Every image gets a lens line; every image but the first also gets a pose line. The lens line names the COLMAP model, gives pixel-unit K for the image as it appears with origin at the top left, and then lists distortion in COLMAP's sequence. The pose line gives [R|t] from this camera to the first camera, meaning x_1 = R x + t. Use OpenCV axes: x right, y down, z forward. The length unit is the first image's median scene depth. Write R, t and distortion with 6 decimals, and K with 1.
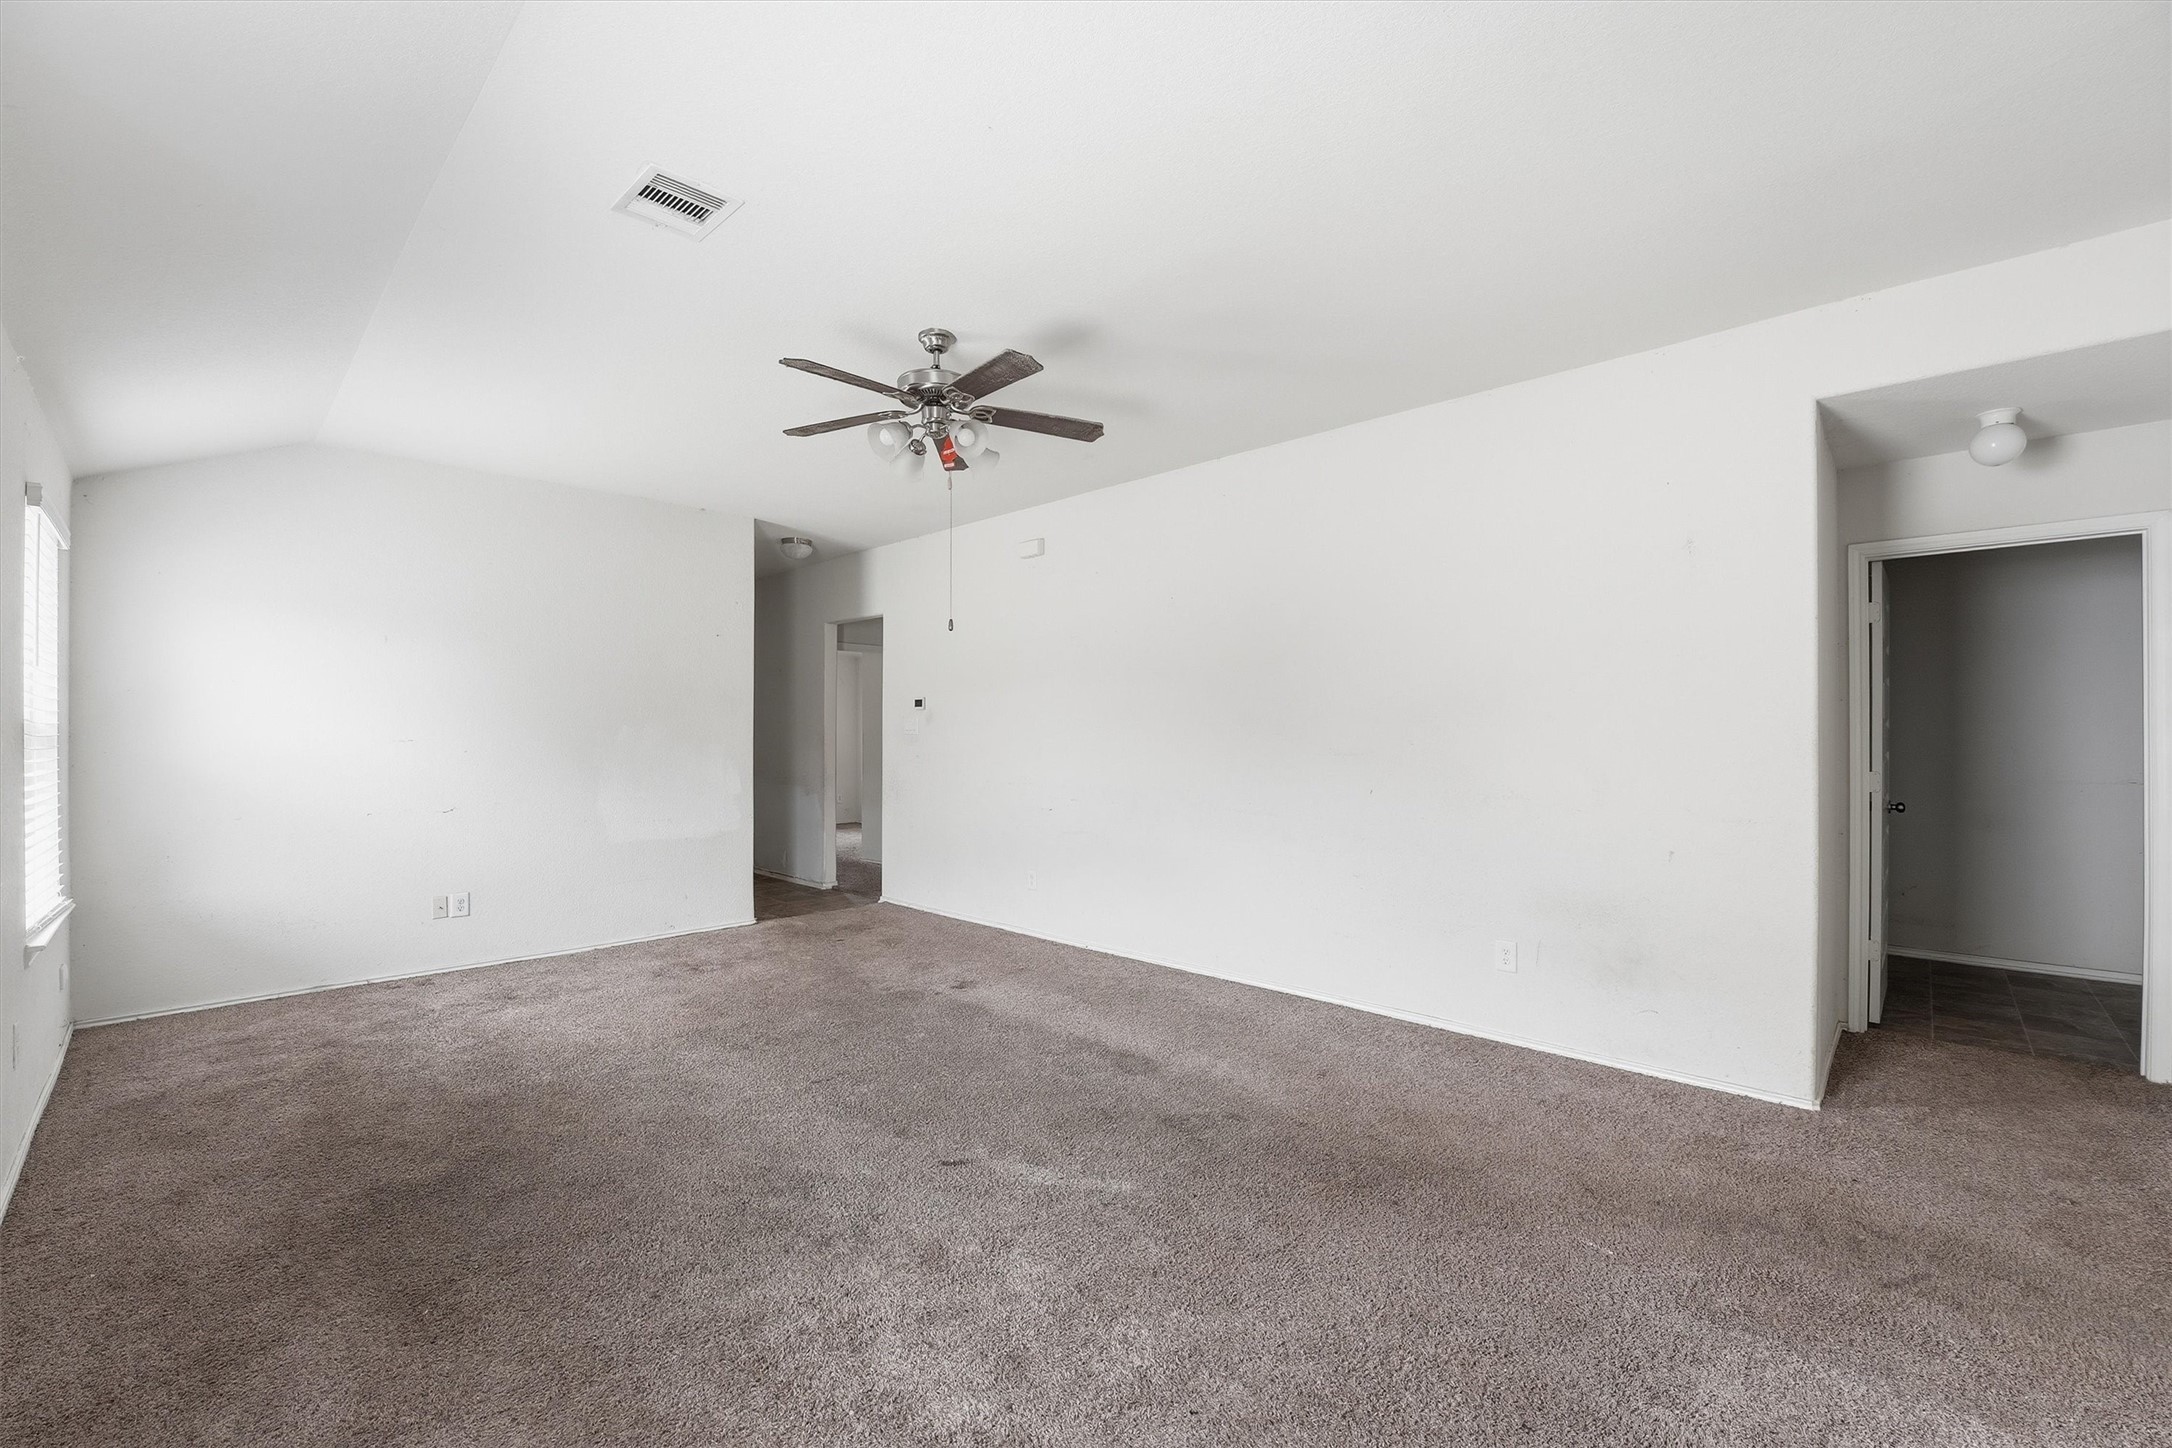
lens RADIAL K [[891.1, 0, 1086.2], [0, 891.1, 731.1], [0, 0, 1]] dist [-0.028054, 0.004538]
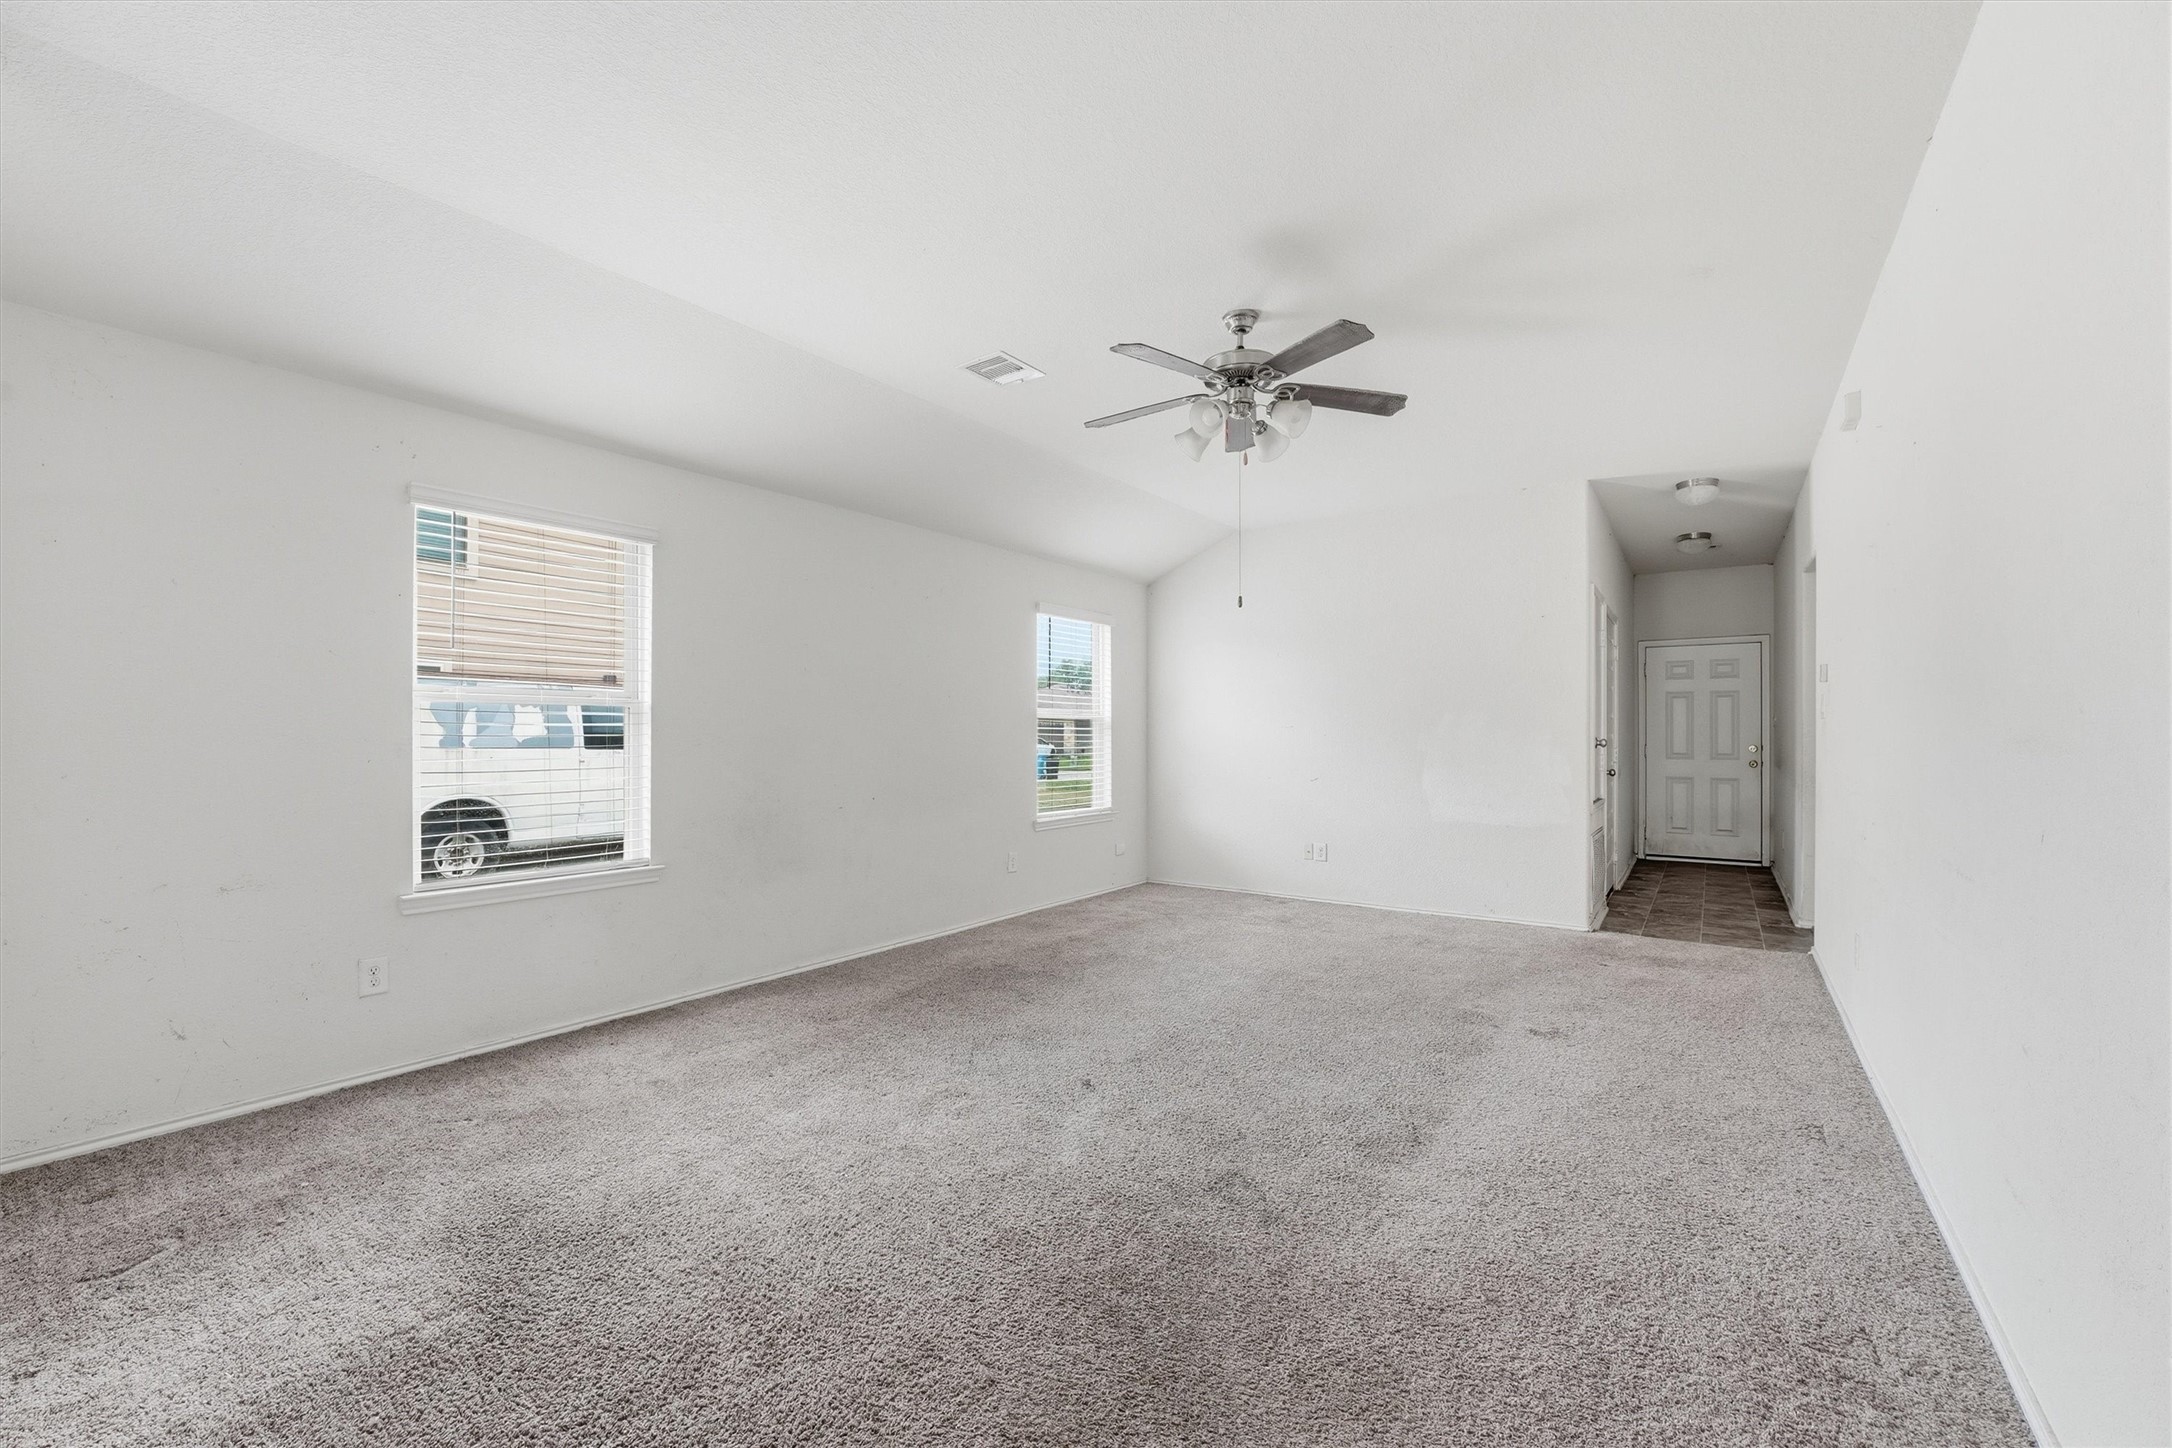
lens RADIAL K [[891.1, 0, 1086.2], [0, 891.1, 731.1], [0, 0, 1]] dist [-0.028054, 0.004538]
pose [[0.145391, -0.002404, -0.989371, 0.778356], [0.000891, 0.999997, -0.002299, 0.029504], [0.989374, -0.000548, 0.145392, 0.663200]]
